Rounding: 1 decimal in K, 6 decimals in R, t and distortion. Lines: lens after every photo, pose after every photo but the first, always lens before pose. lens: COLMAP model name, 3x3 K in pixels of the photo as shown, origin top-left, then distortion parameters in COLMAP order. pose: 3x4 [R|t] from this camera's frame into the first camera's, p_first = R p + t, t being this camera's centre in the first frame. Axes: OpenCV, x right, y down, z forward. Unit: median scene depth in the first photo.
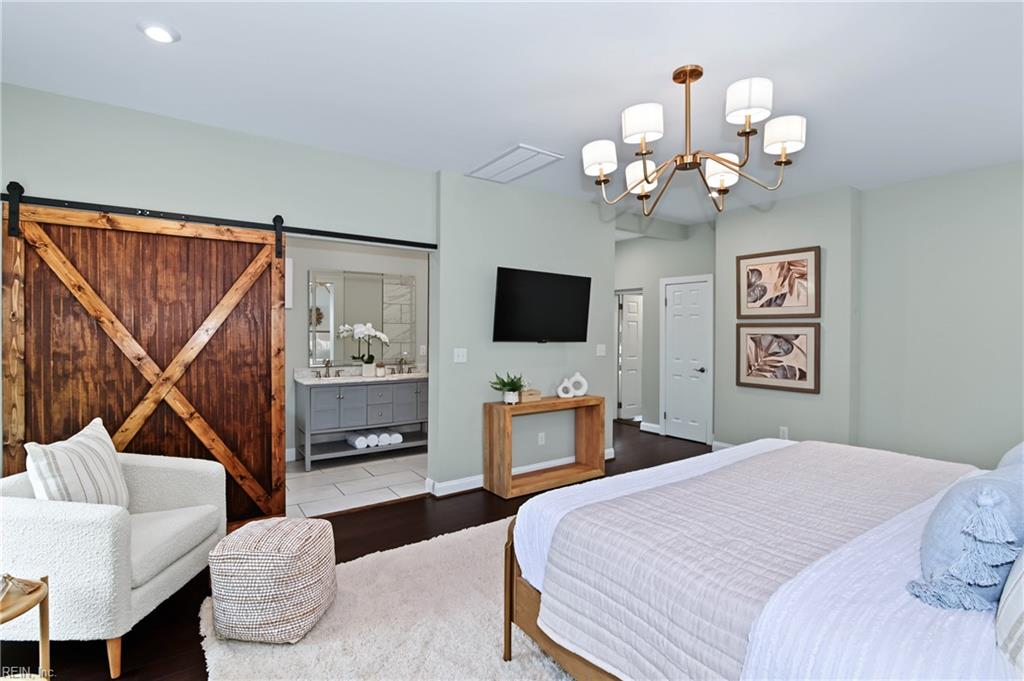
lens RADIAL K [[483.7, 0, 512.0], [0, 483.7, 340.5], [0, 0, 1]] dist [-0.017900, -0.000182]
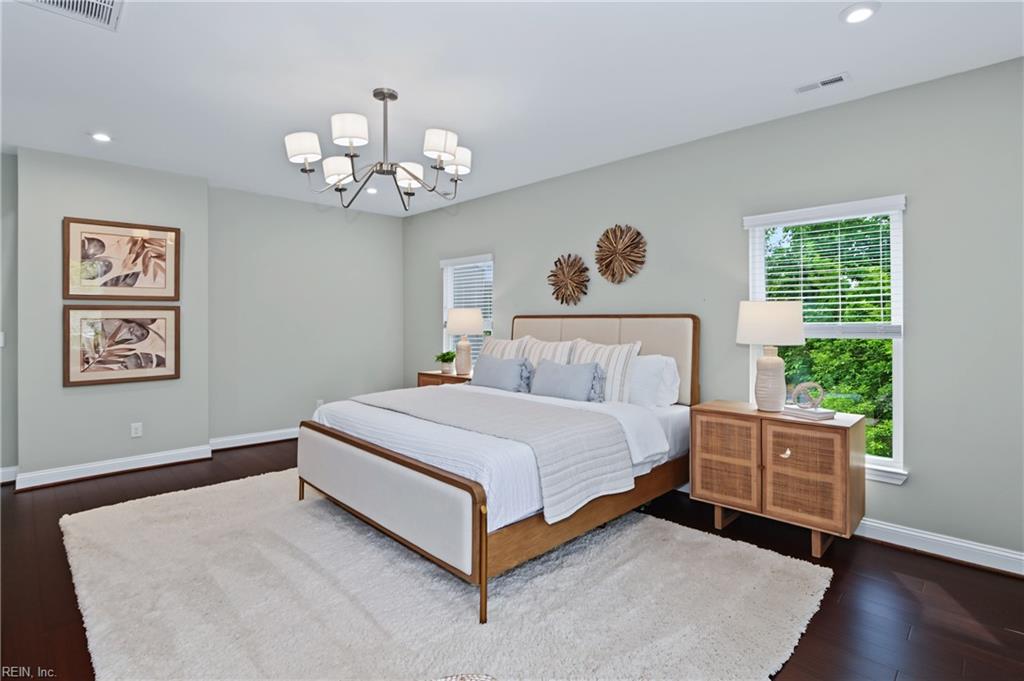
lens RADIAL K [[497.0, 0, 509.6], [0, 497.0, 311.7], [0, 0, 1]] dist [-0.000934, -0.000252]
pose [[-0.166462, 0.000386, 0.986048, -0.459305], [0.021510, 0.999763, 0.003240, -0.013571], [-0.985813, 0.021749, -0.166431, 0.479897]]
